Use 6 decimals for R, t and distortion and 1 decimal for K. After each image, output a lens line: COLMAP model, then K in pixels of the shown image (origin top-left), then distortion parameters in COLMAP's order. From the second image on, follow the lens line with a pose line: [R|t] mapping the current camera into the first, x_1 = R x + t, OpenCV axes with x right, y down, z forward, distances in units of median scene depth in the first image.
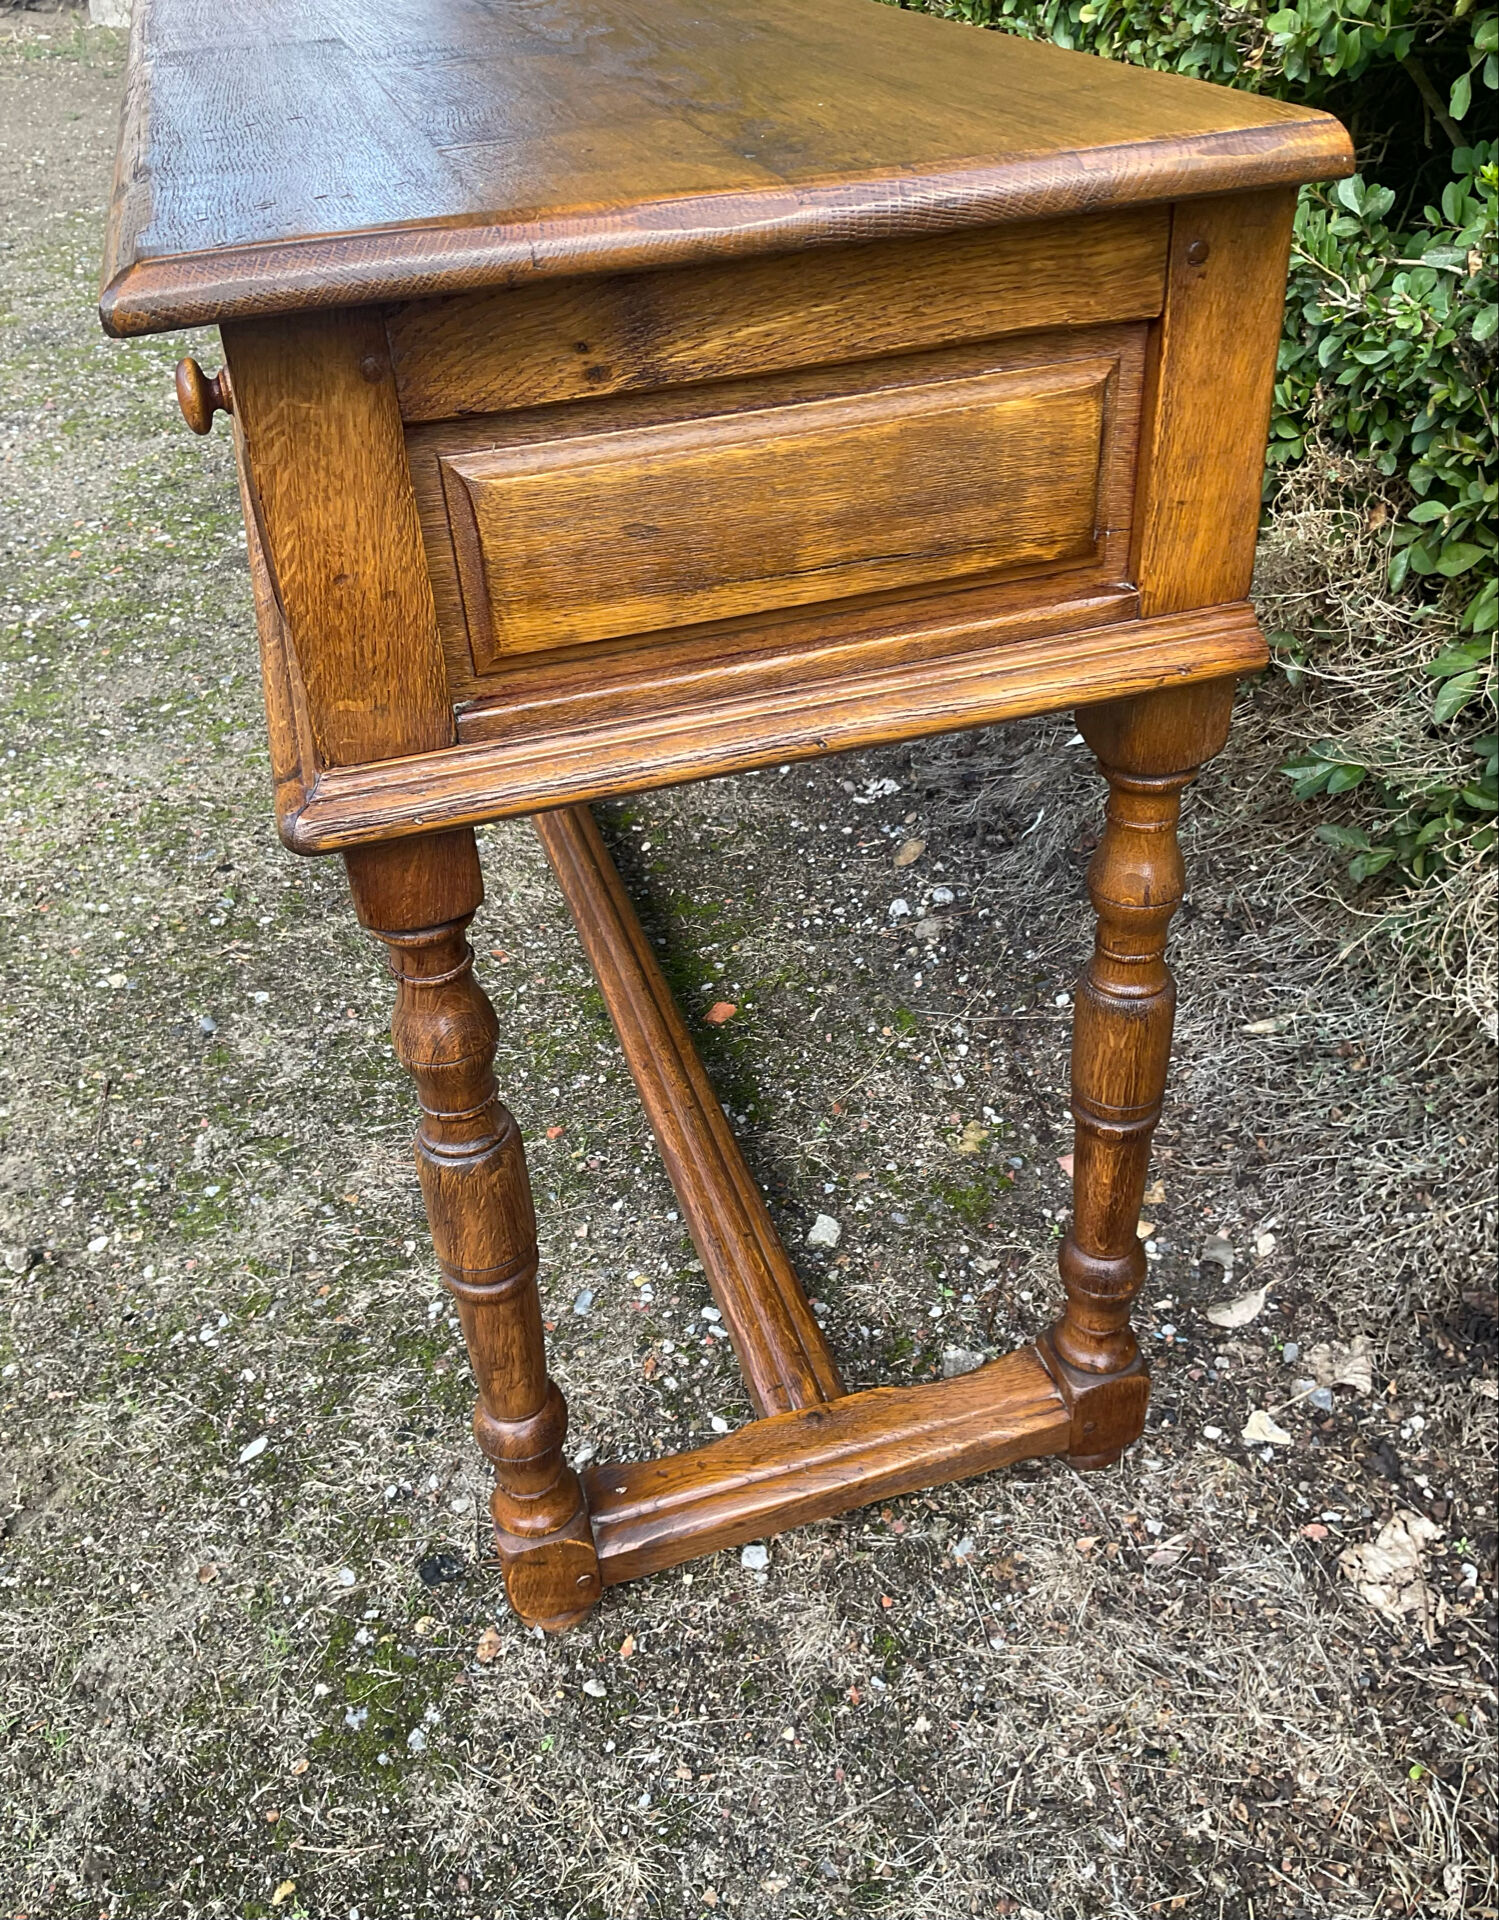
lens RADIAL K [[1652.7, 0, 756.6], [0, 1652.7, 917.6], [0, 0, 1]] dist [0.121304, -0.243568]
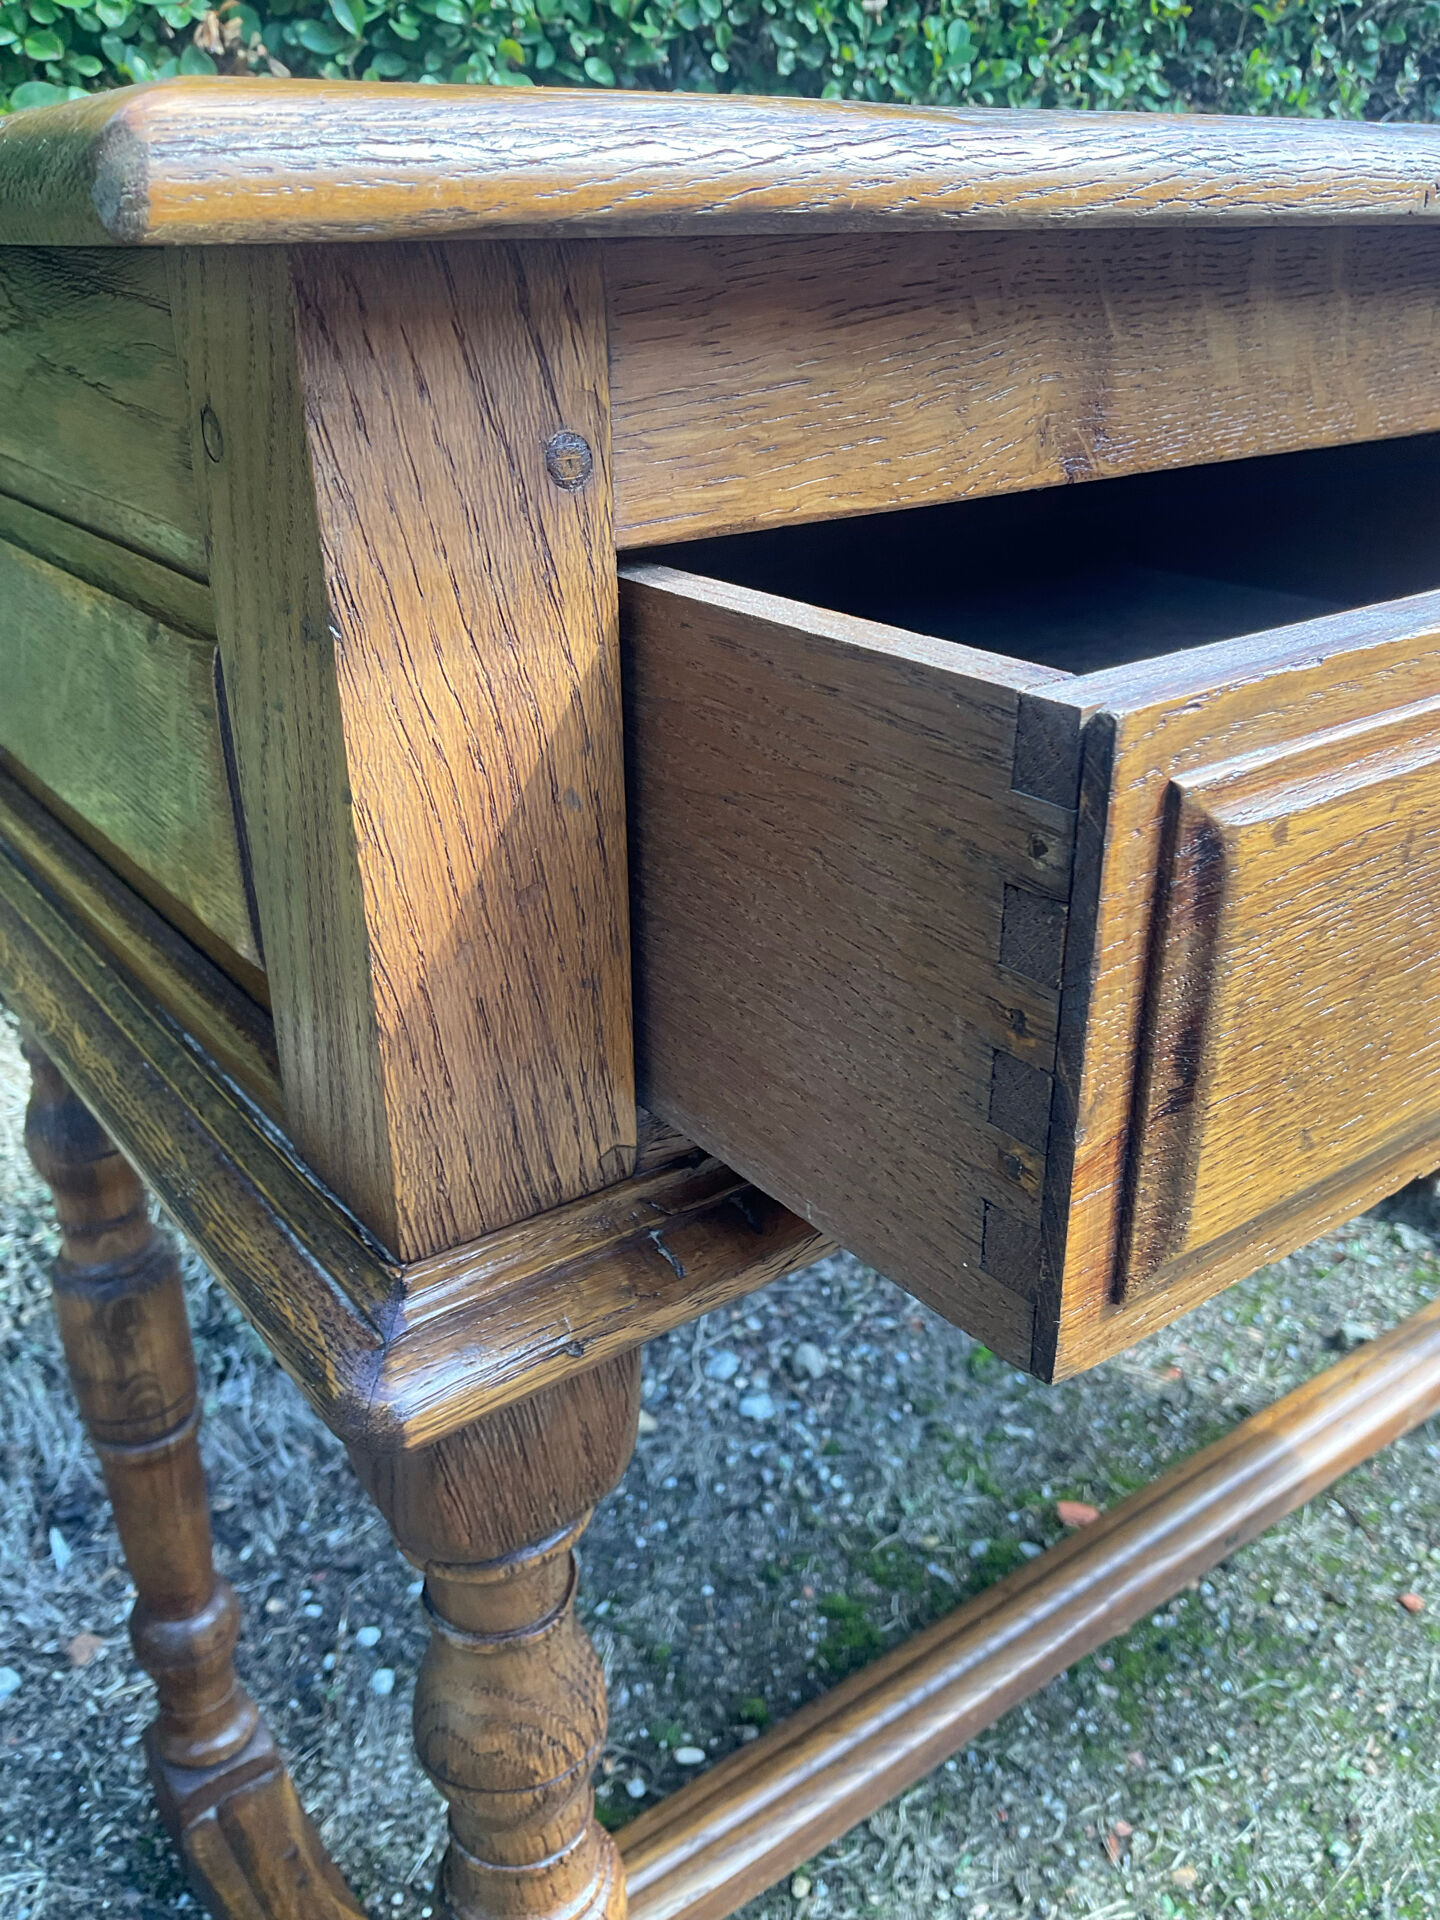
lens RADIAL K [[1632.3, 0, 721.1], [0, 1632.3, 938.0], [0, 0, 1]] dist [0.023474, -0.057130]
pose [[-0.329384, -0.337023, 0.881999, -0.695001], [0.555435, 0.686238, 0.469648, -0.724885], [-0.763544, 0.644587, -0.038842, 1.325012]]
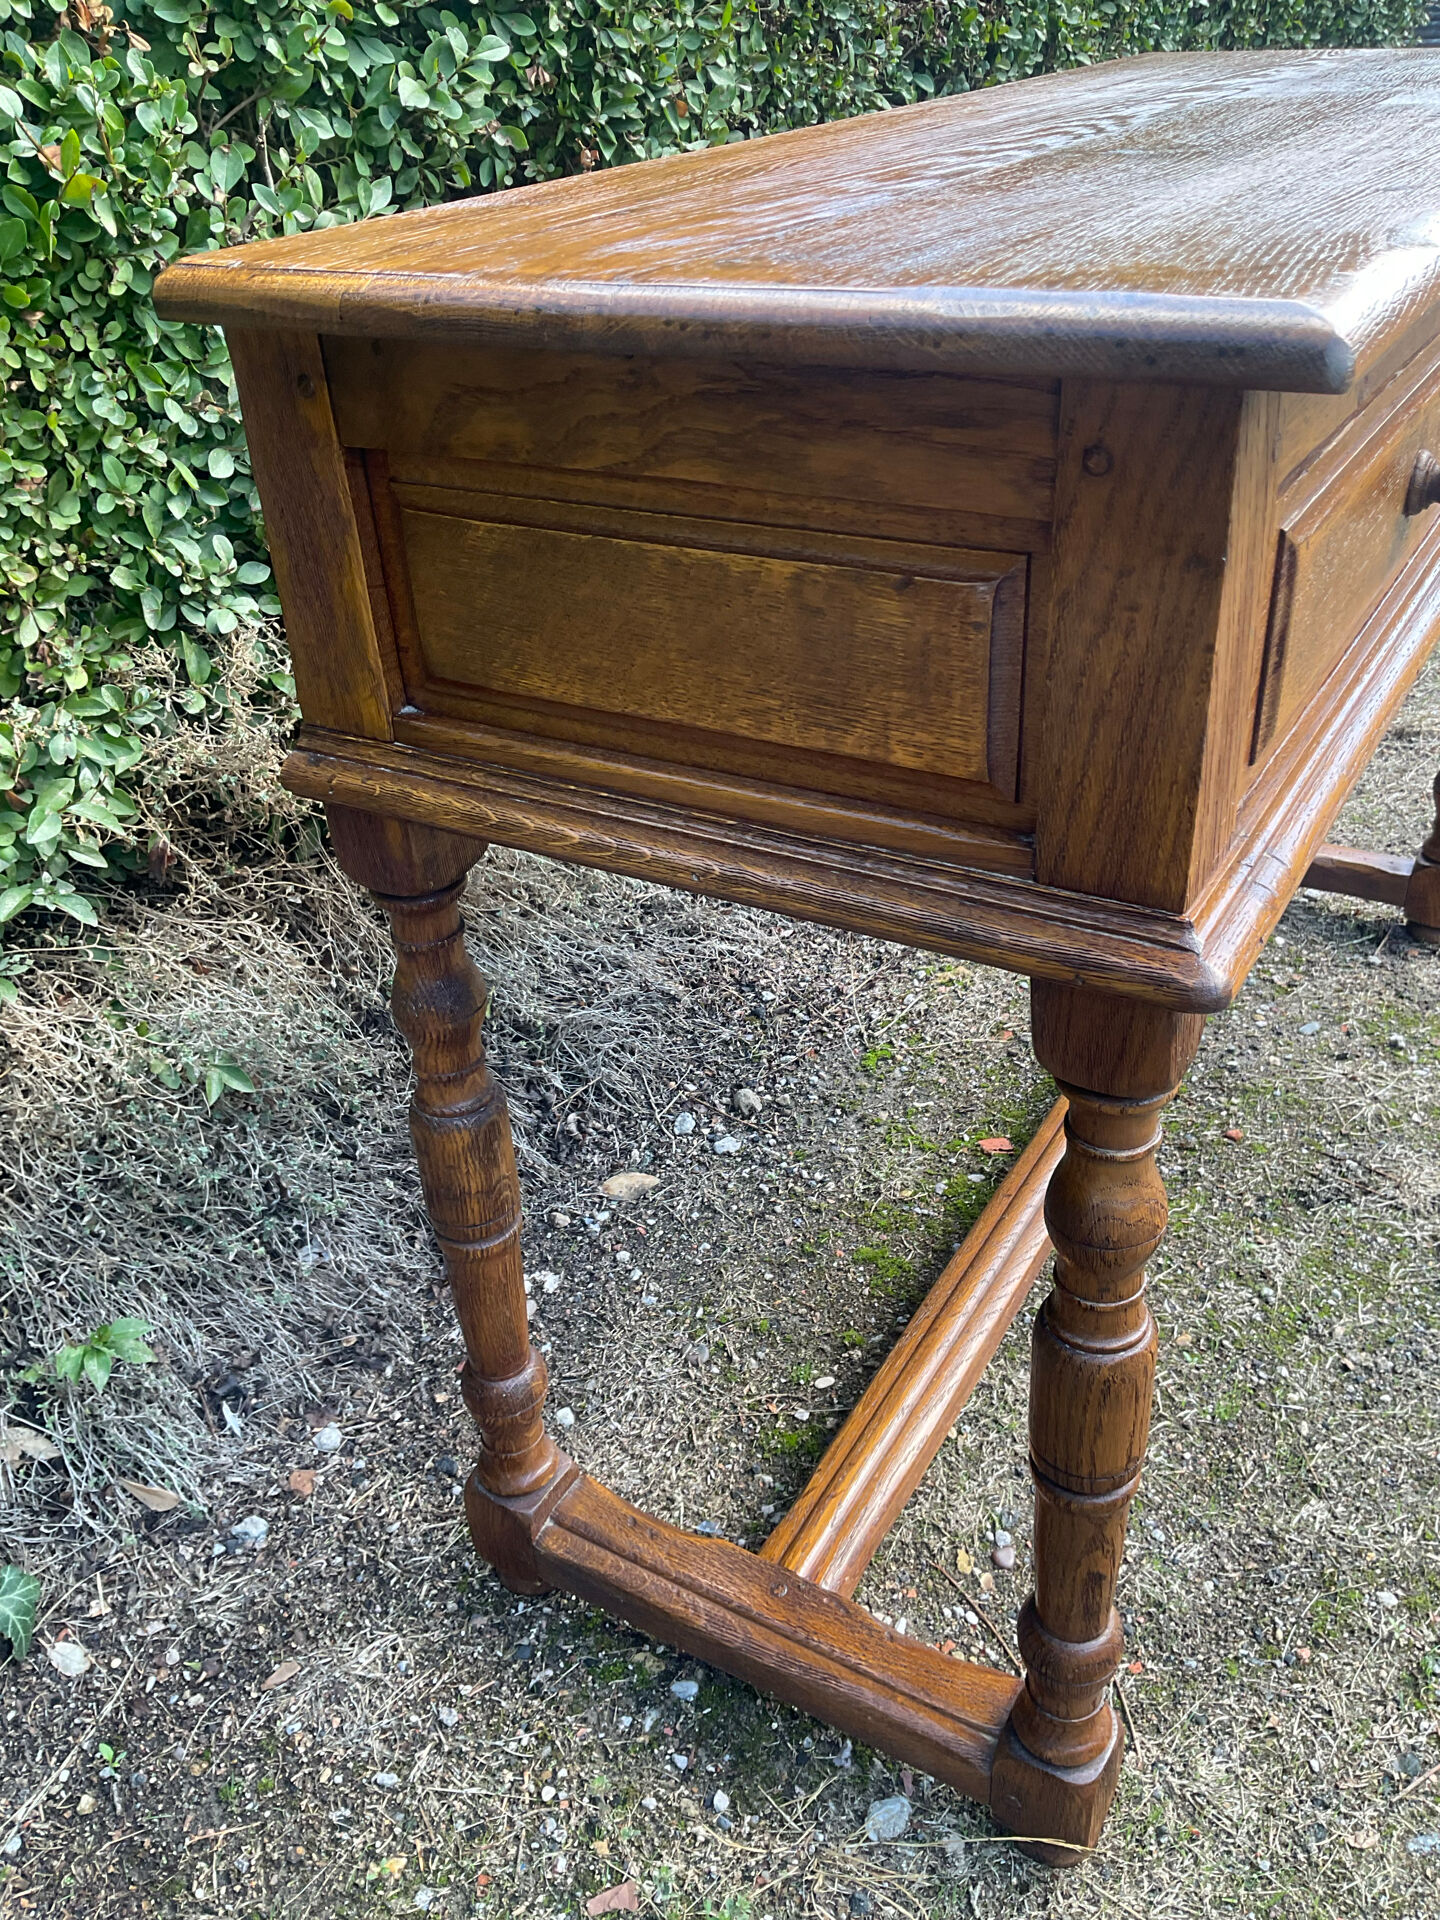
lens RADIAL K [[1546.5, 0, 720.4], [0, 1546.5, 971.2], [0, 0, 1]] dist [0.132732, -0.299178]
pose [[-0.660356, -0.317358, 0.680598, -0.671246], [0.498875, 0.492027, 0.713466, -0.964915], [-0.561296, 0.810675, -0.166591, 1.558523]]
